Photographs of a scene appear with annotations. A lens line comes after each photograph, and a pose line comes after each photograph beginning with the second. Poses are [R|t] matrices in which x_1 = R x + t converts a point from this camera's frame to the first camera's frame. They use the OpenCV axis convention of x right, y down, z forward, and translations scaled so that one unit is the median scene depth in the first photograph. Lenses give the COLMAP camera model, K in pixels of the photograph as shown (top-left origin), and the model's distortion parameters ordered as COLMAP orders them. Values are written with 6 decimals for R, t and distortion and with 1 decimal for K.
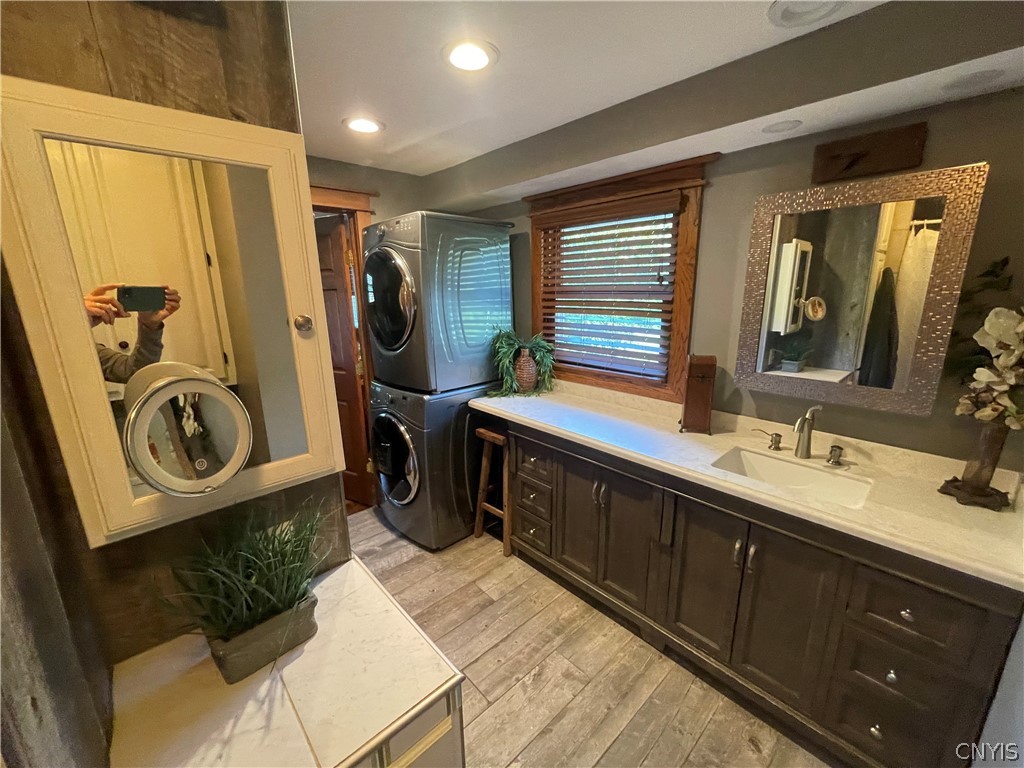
lens RADIAL K [[413.9, 0, 513.0], [0, 413.9, 385.9], [0, 0, 1]] dist [-0.002123, -0.000429]
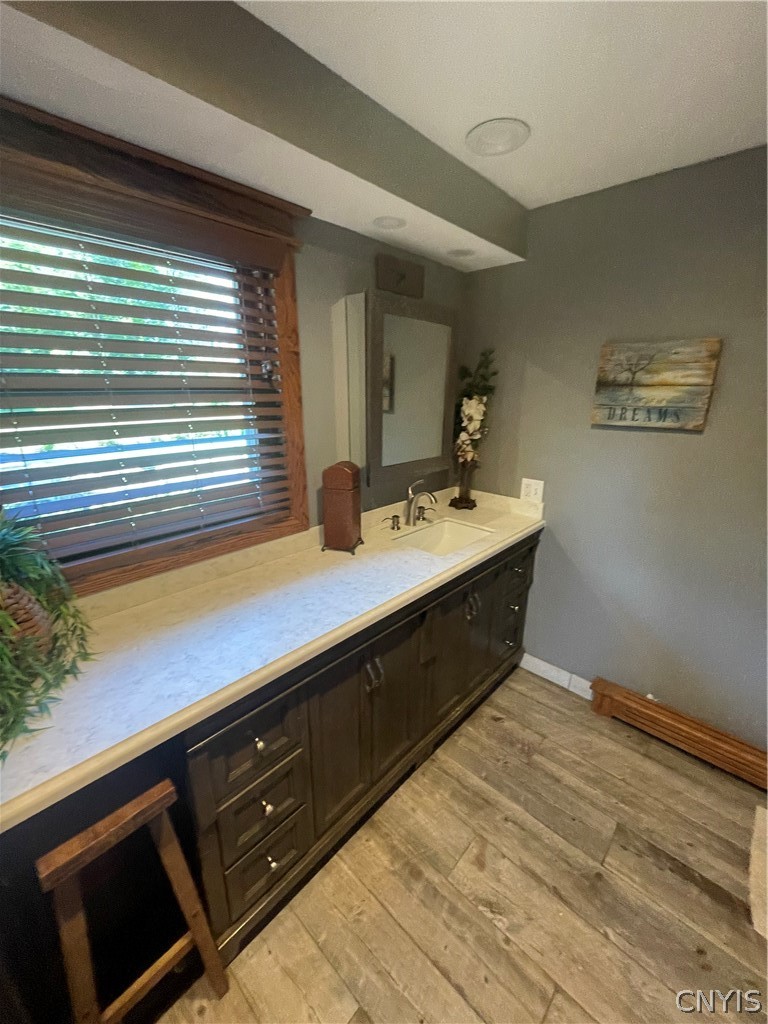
lens RADIAL K [[413.9, 0, 383.7], [0, 413.9, 511.5], [0, 0, 1]] dist [-0.002123, -0.000429]
pose [[-0.069527, -0.280729, 0.957266, -0.424555], [0.226586, 0.930063, 0.289208, -0.220060], [-0.971506, 0.237011, -0.001055, 0.977936]]
